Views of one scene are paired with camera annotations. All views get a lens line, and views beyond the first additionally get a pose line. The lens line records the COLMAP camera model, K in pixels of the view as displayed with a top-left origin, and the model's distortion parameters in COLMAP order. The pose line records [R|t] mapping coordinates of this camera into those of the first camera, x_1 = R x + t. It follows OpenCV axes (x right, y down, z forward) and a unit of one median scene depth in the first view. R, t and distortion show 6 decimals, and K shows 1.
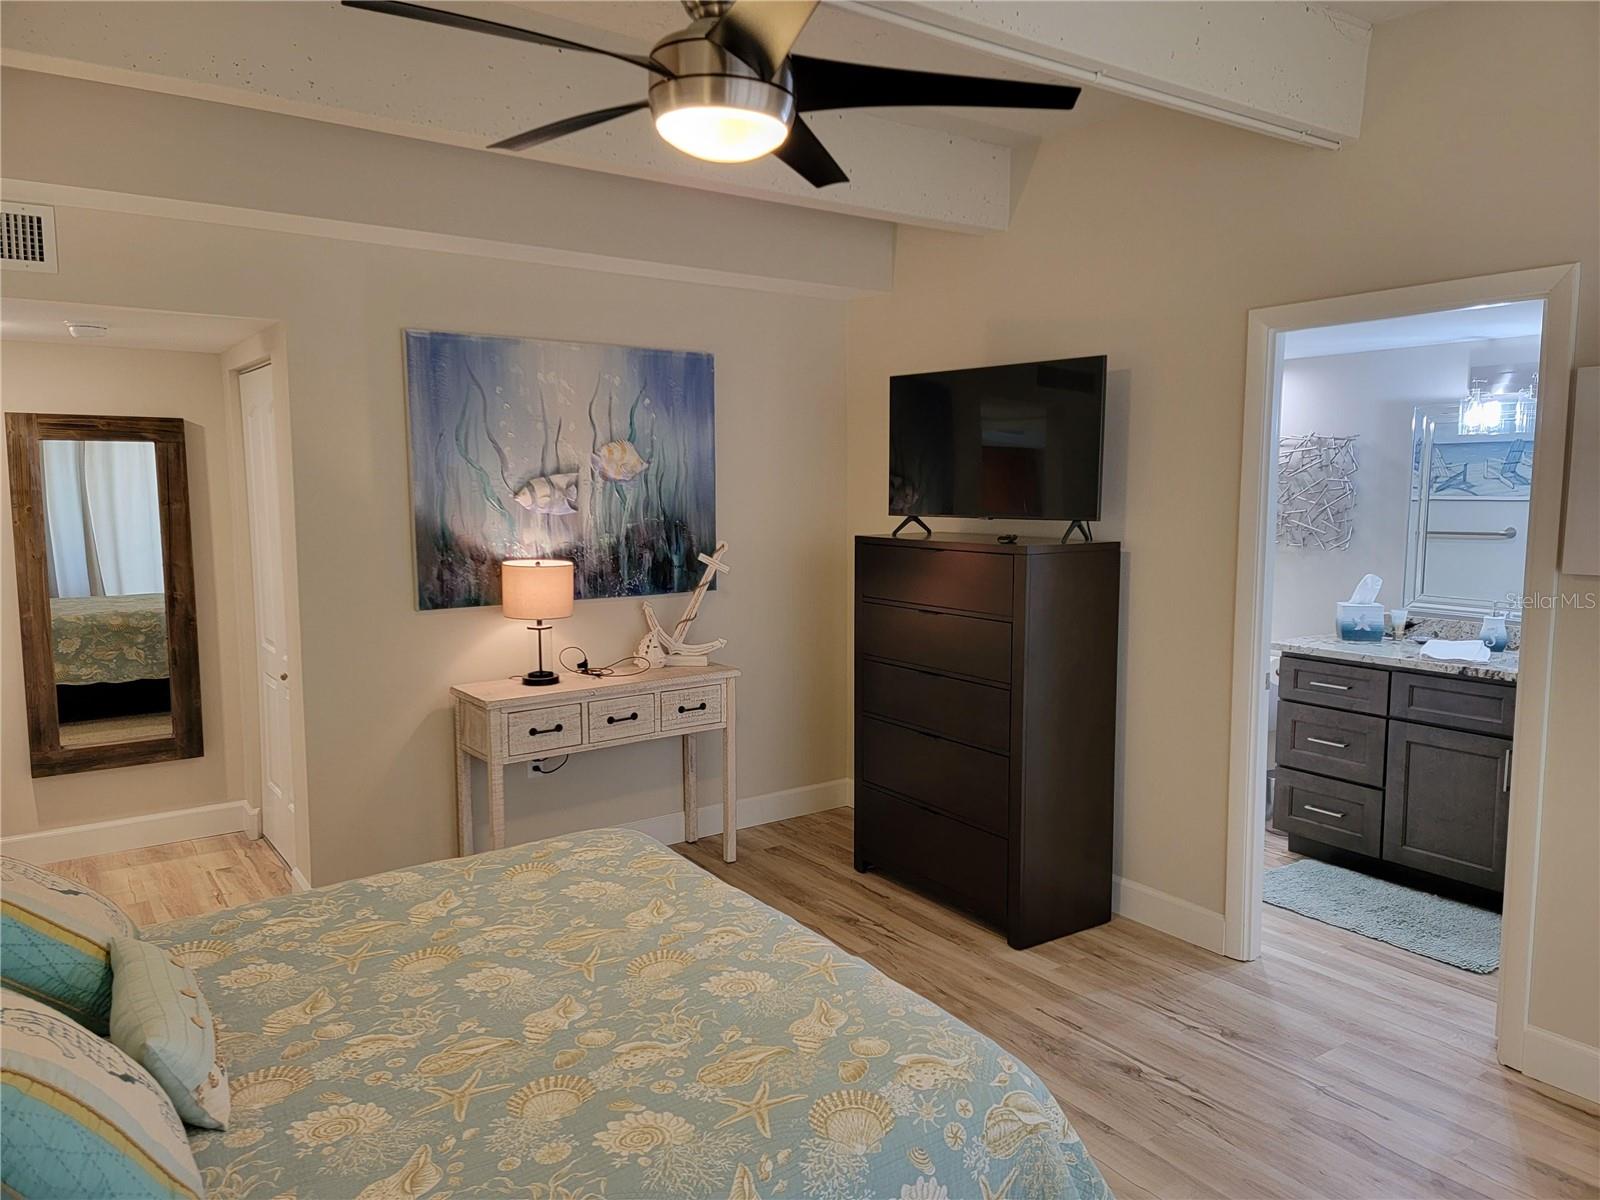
lens RADIAL K [[1110.2, 0, 804.7], [0, 1110.2, 603.5], [0, 0, 1]] dist [0.090505, -0.076236]
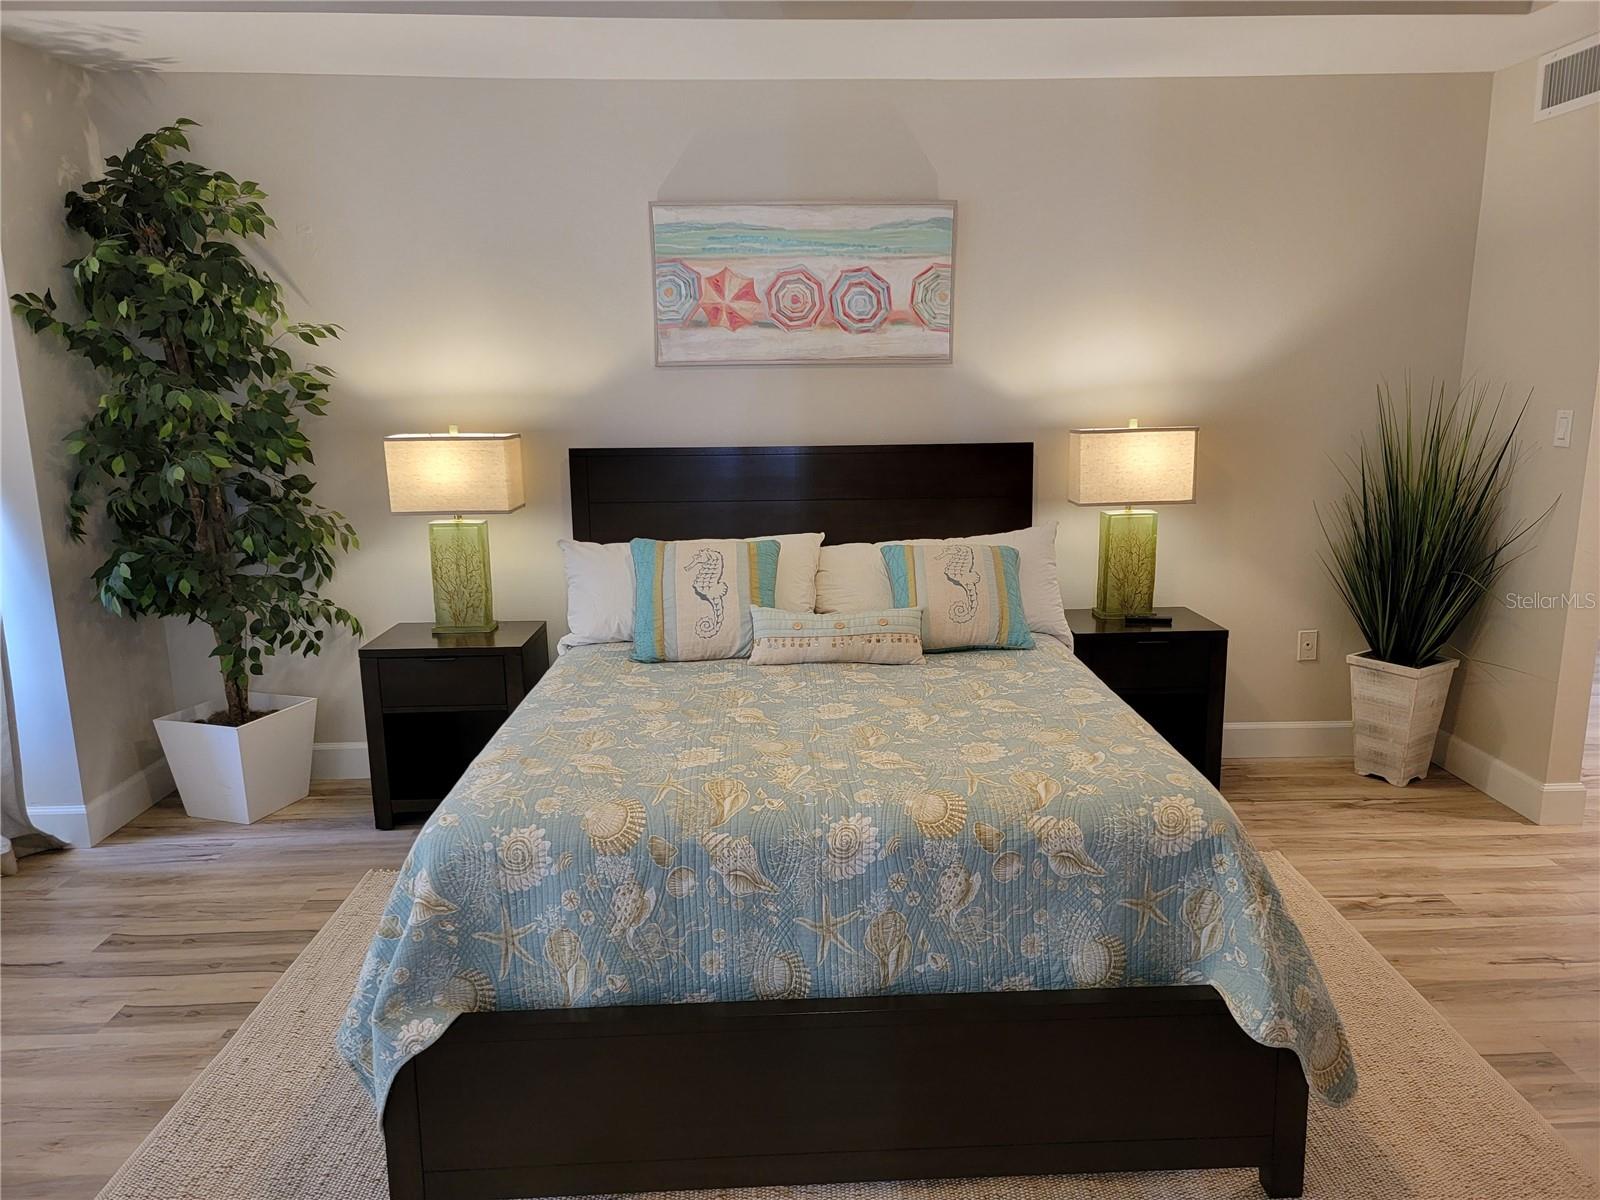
lens RADIAL K [[1110.2, 0, 816.2], [0, 1110.2, 597.5], [0, 0, 1]] dist [0.090505, -0.076236]
pose [[-0.550485, 0.176848, -0.815899, 0.354716], [-0.079719, 0.961705, 0.262237, -0.059001], [0.831030, 0.209400, -0.515306, 0.754549]]
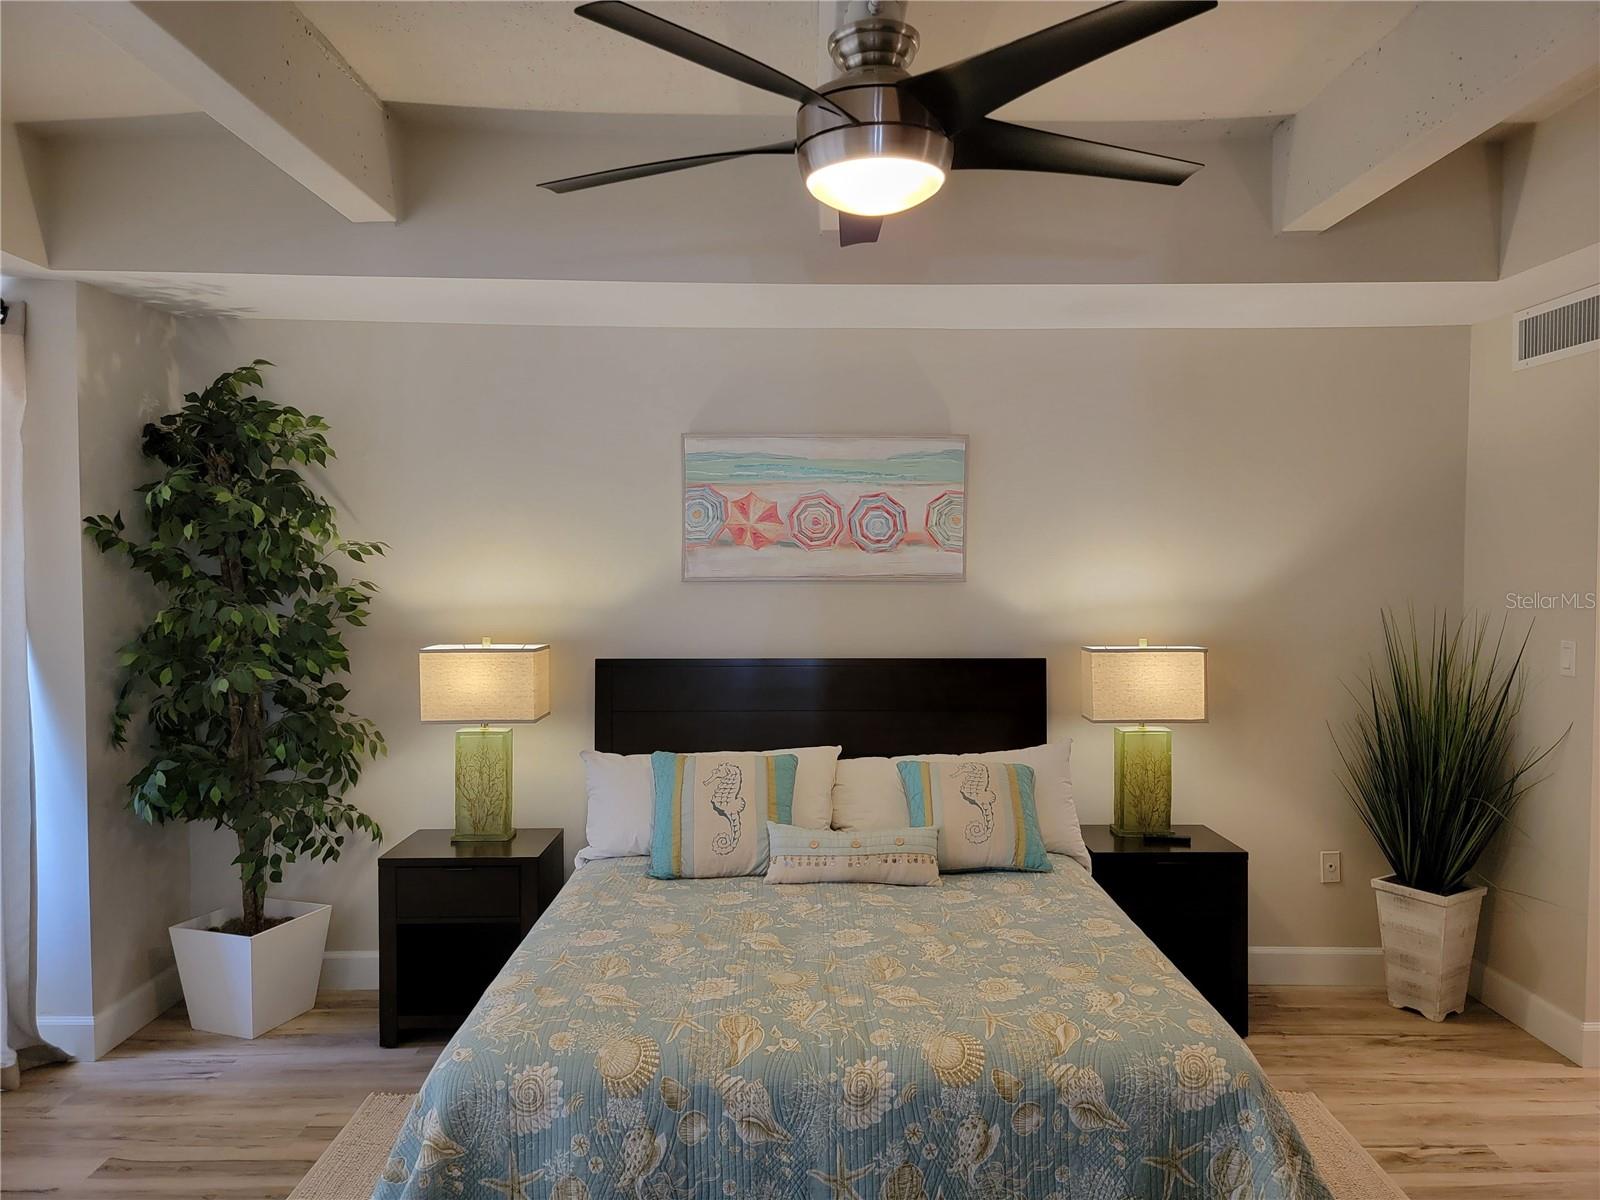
lens RADIAL K [[1110.2, 0, 809.5], [0, 1110.2, 604.1], [0, 0, 1]] dist [0.090505, -0.076236]
pose [[-0.568647, 0.036812, -0.821757, 0.369831], [-0.089202, 0.990347, 0.106091, -0.082683], [0.817731, 0.133631, -0.559874, 0.760710]]
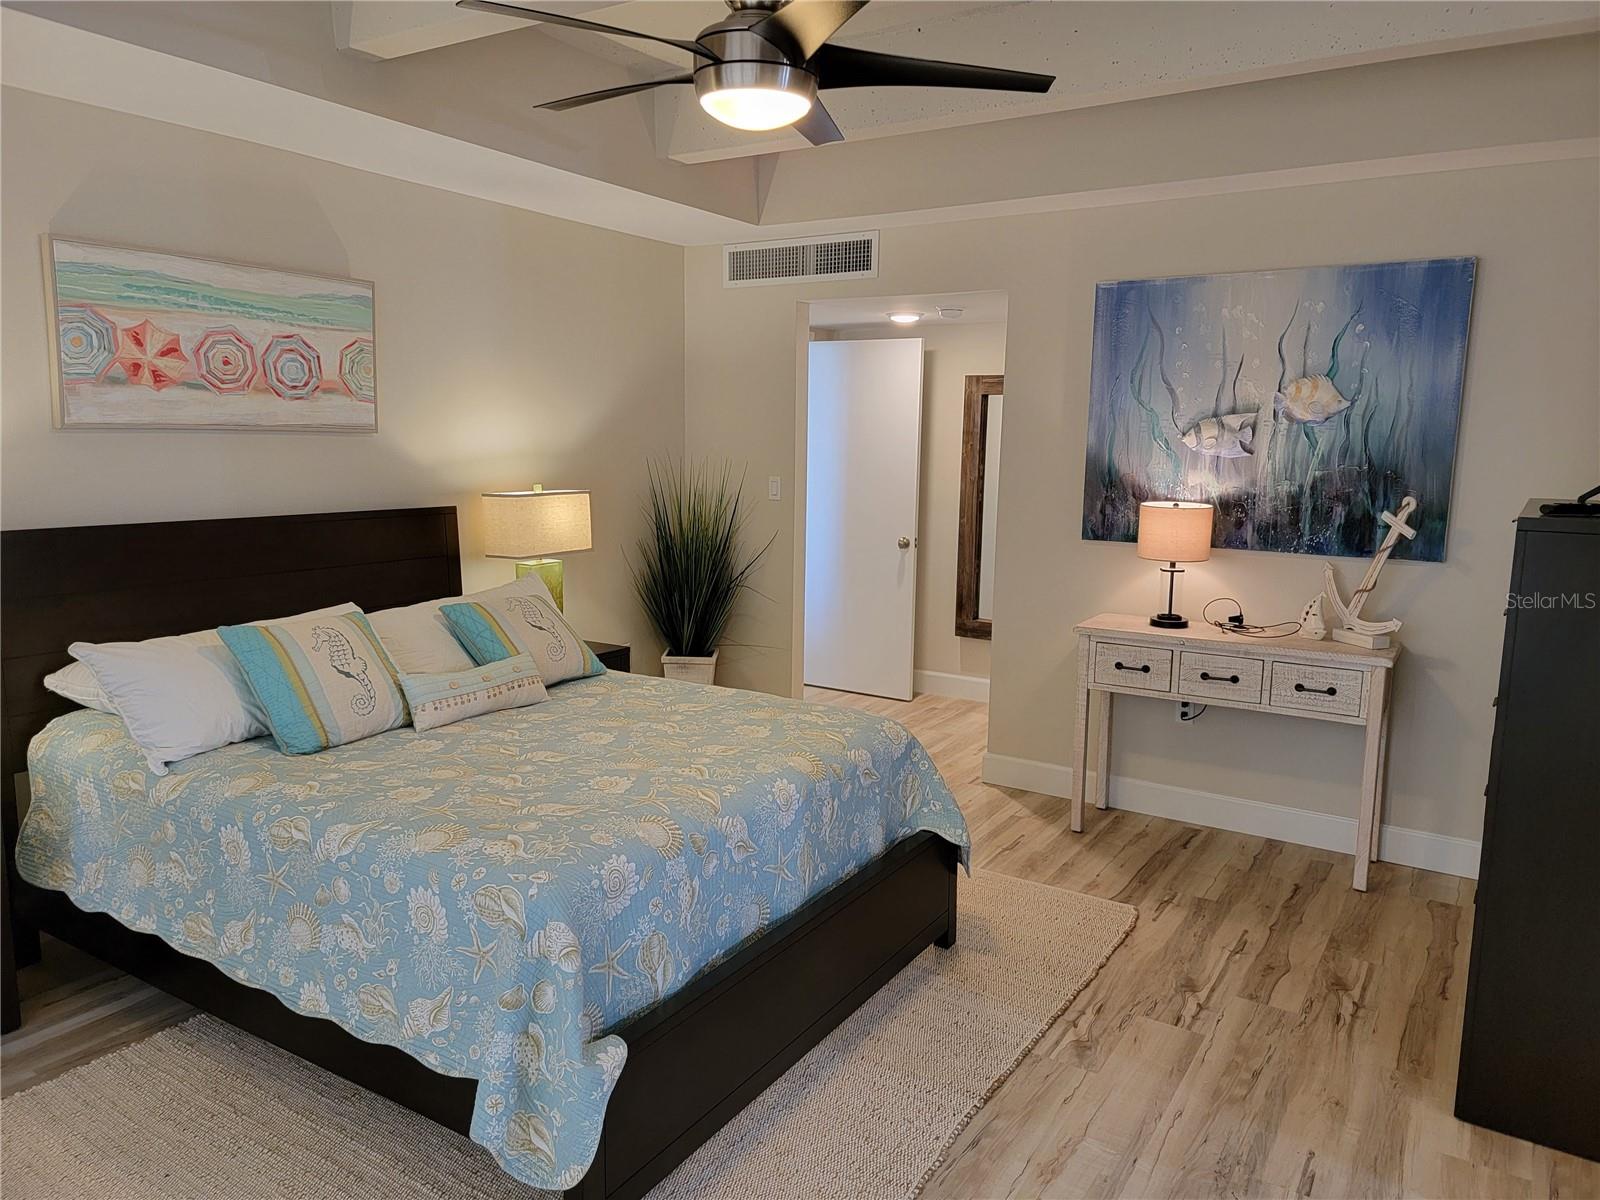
lens RADIAL K [[1110.2, 0, 807.7], [0, 1110.2, 597.1], [0, 0, 1]] dist [0.090505, -0.076236]
pose [[0.374195, 0.145994, -0.915786, 0.548812], [-0.120772, 0.986792, 0.107966, -0.022658], [0.919452, 0.070201, 0.386884, 0.312701]]
